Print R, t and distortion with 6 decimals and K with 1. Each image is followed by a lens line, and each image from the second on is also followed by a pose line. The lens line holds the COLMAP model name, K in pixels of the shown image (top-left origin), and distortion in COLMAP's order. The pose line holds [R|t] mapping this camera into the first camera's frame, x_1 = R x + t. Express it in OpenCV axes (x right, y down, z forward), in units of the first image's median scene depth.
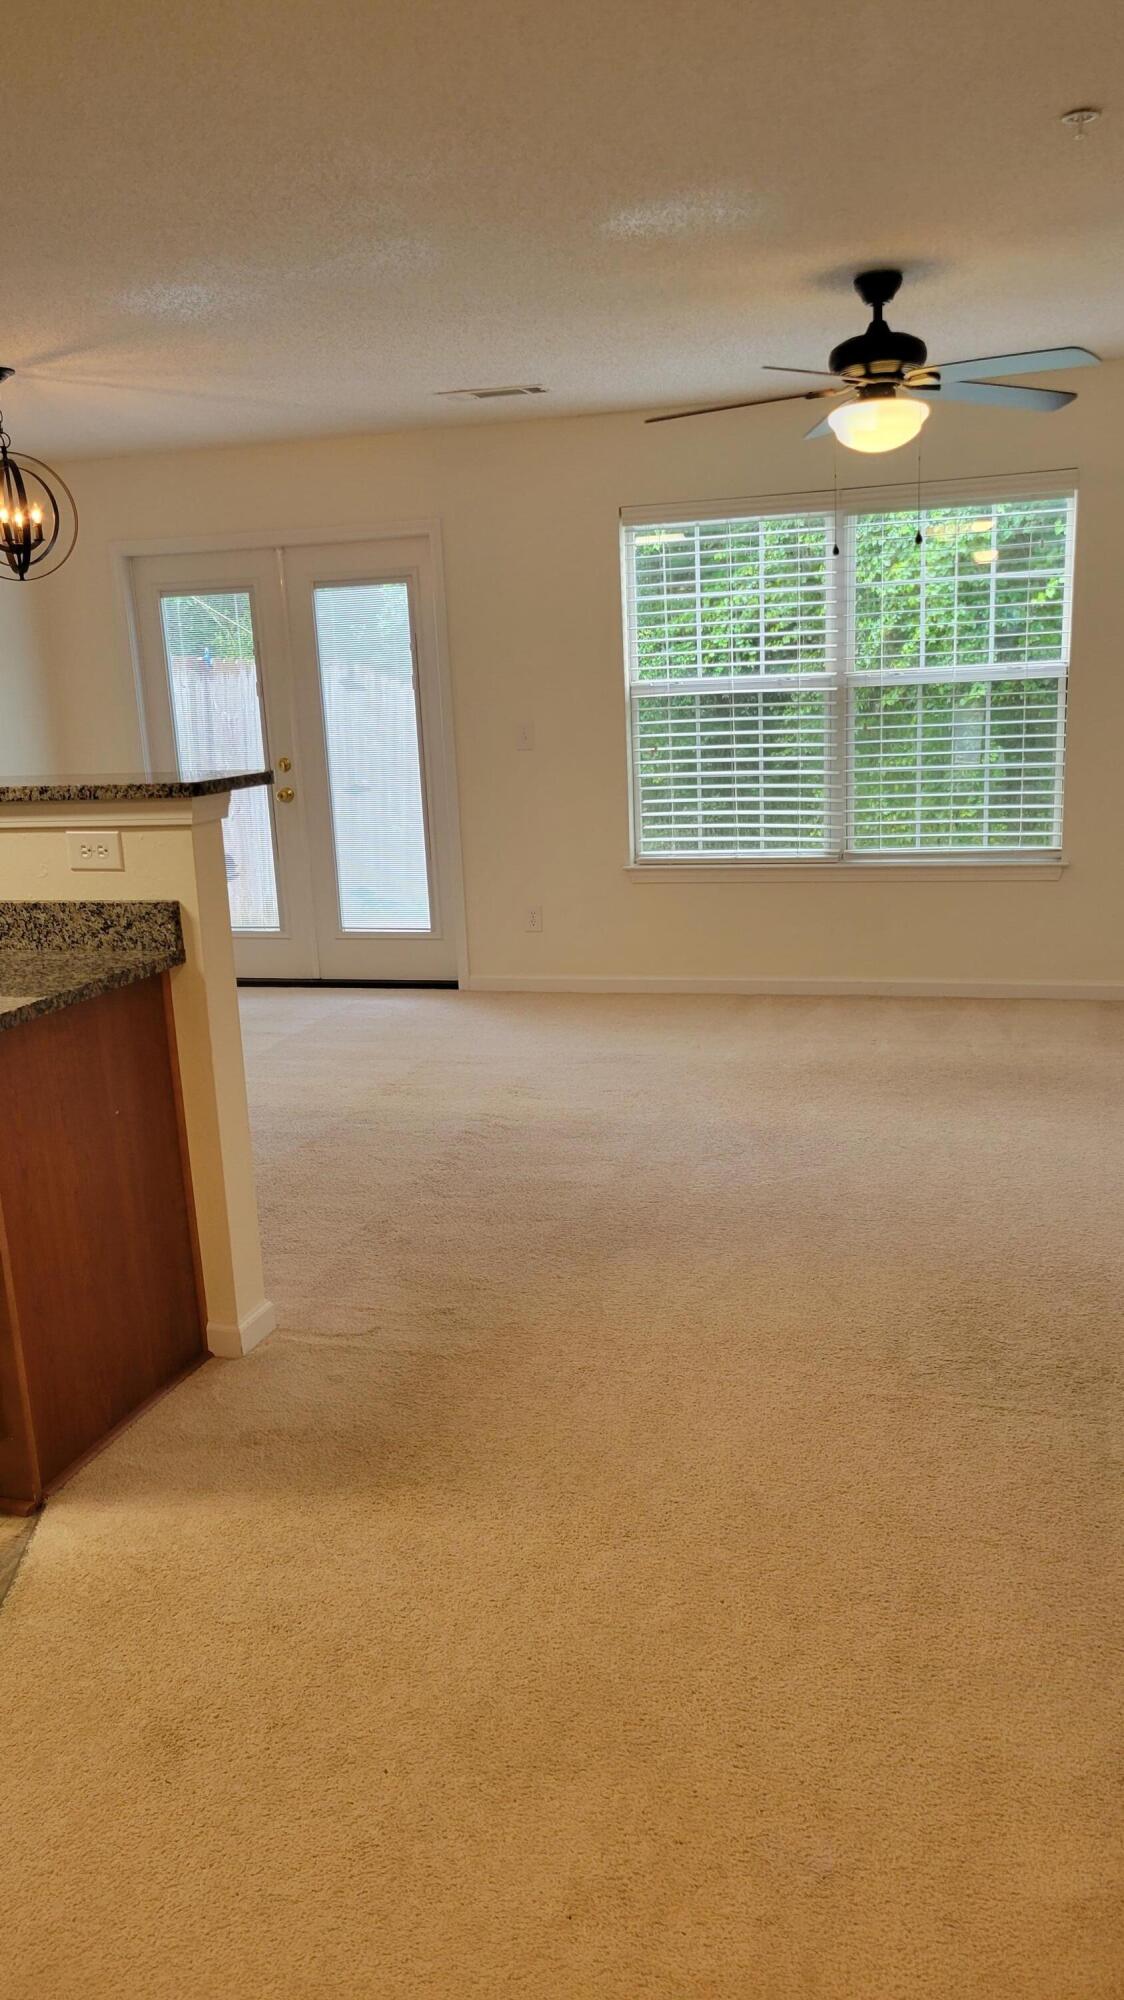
lens RADIAL K [[1481.2, 0, 576.9], [0, 1481.2, 1014.0], [0, 0, 1]] dist [0.054244, -0.035188]
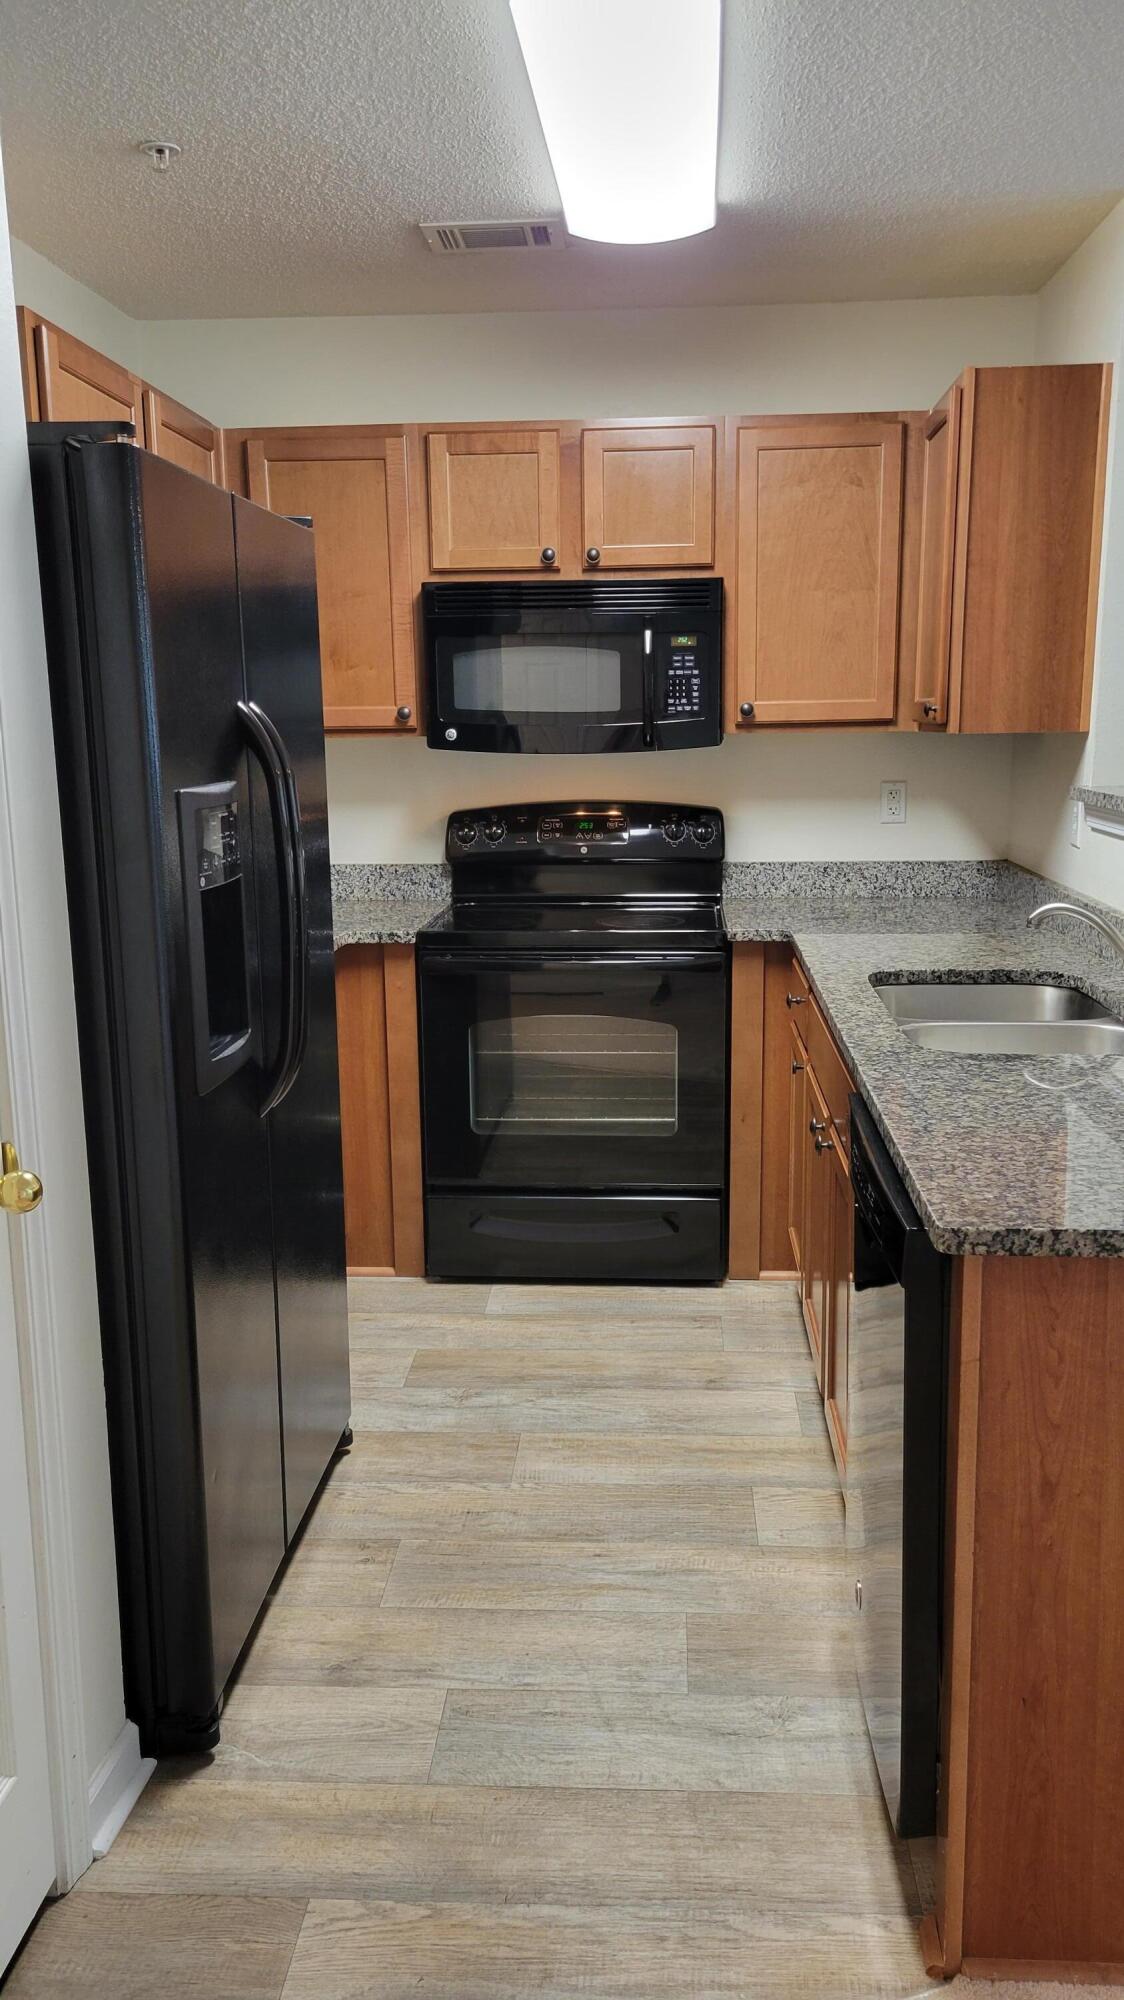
lens RADIAL K [[1481.2, 0, 578.6], [0, 1481.2, 1014.0], [0, 0, 1]] dist [0.054244, -0.035188]
pose [[0.222358, 0.235388, -0.946123, 0.101846], [-0.219359, 0.957615, 0.186694, -0.130443], [0.949968, 0.166028, 0.264568, 0.550521]]
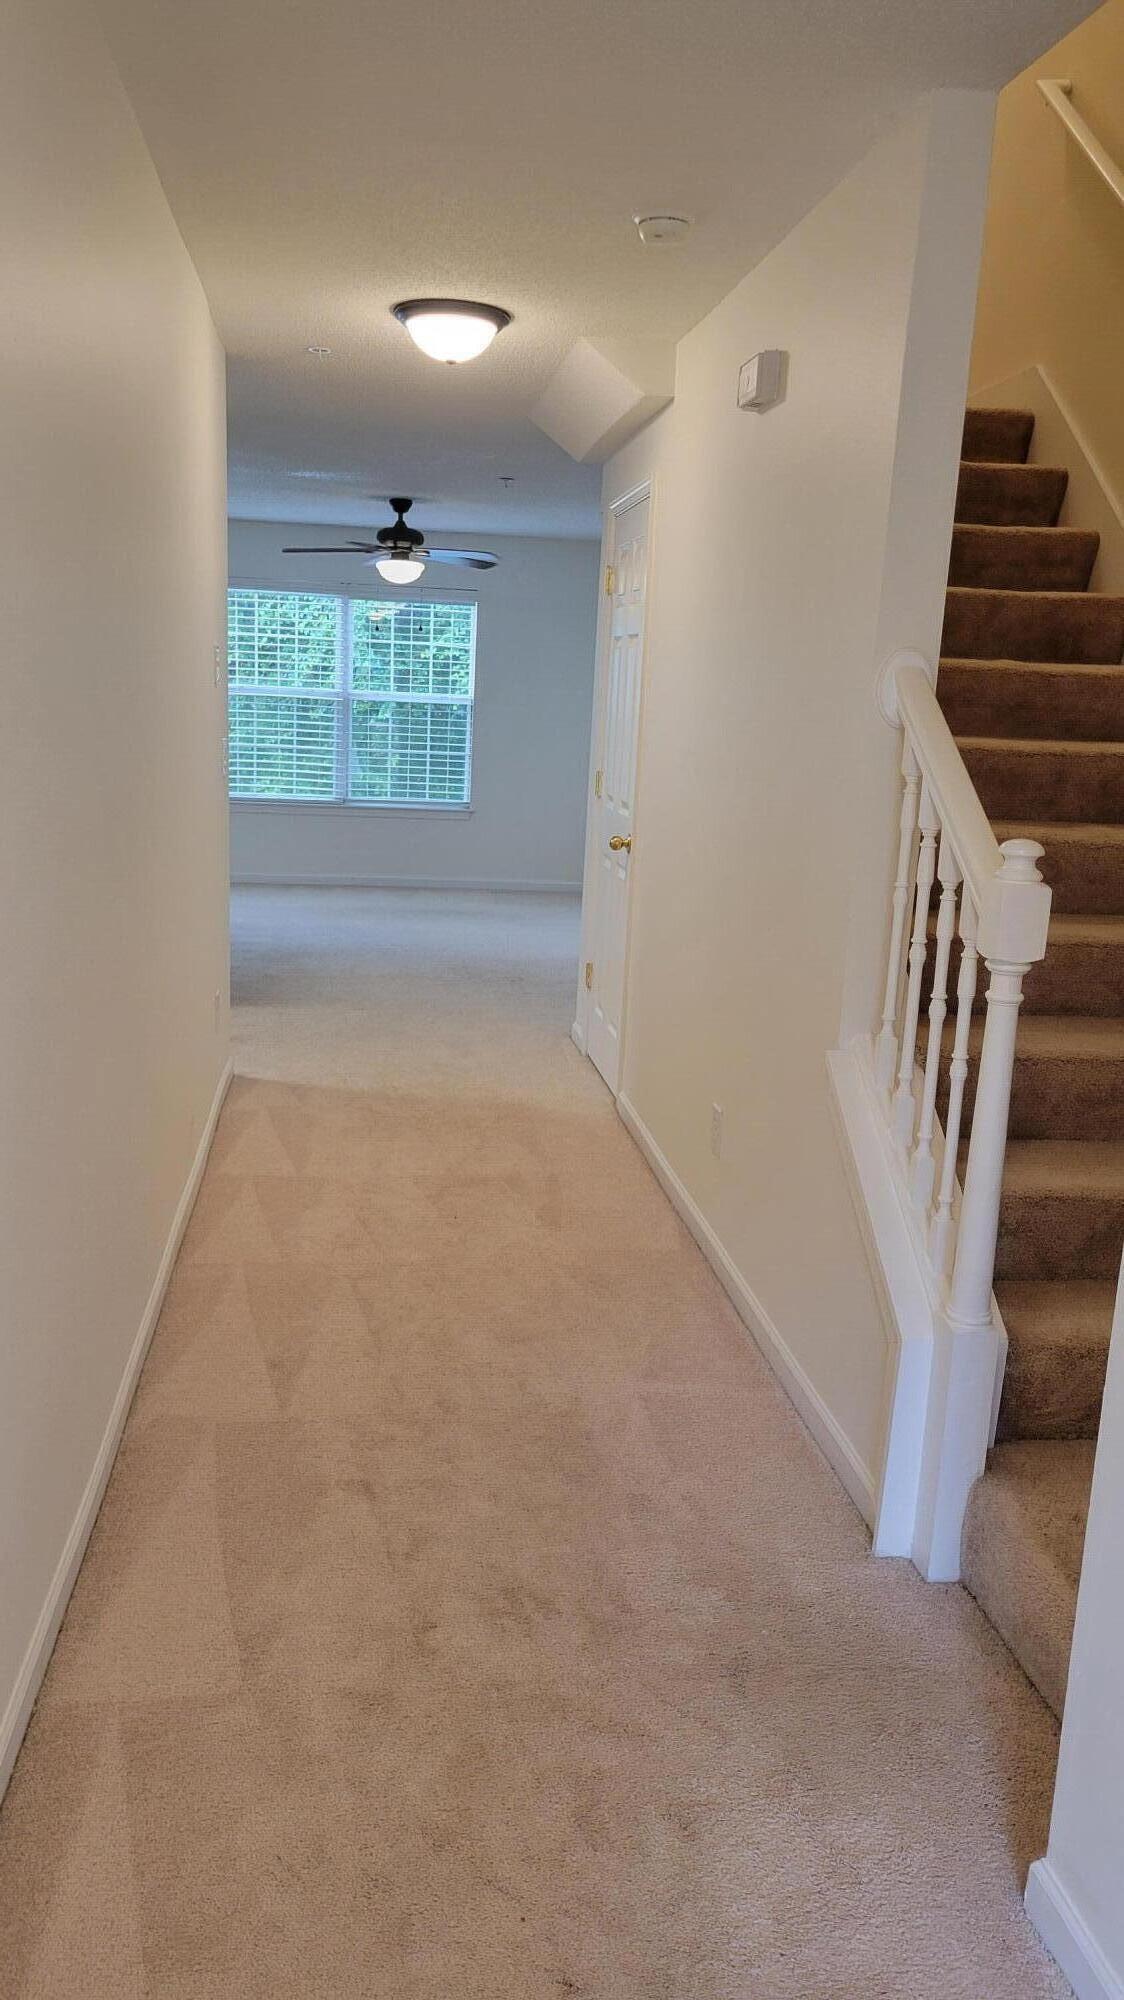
lens RADIAL K [[1481.2, 0, 562.1], [0, 1481.2, 1003.6], [0, 0, 1]] dist [0.054244, -0.035188]
pose [[0.909423, 0.002274, 0.415866, -0.001286], [0.005691, 0.999823, -0.017912, 0.000676], [-0.415834, 0.018656, 0.909249, -0.002694]]
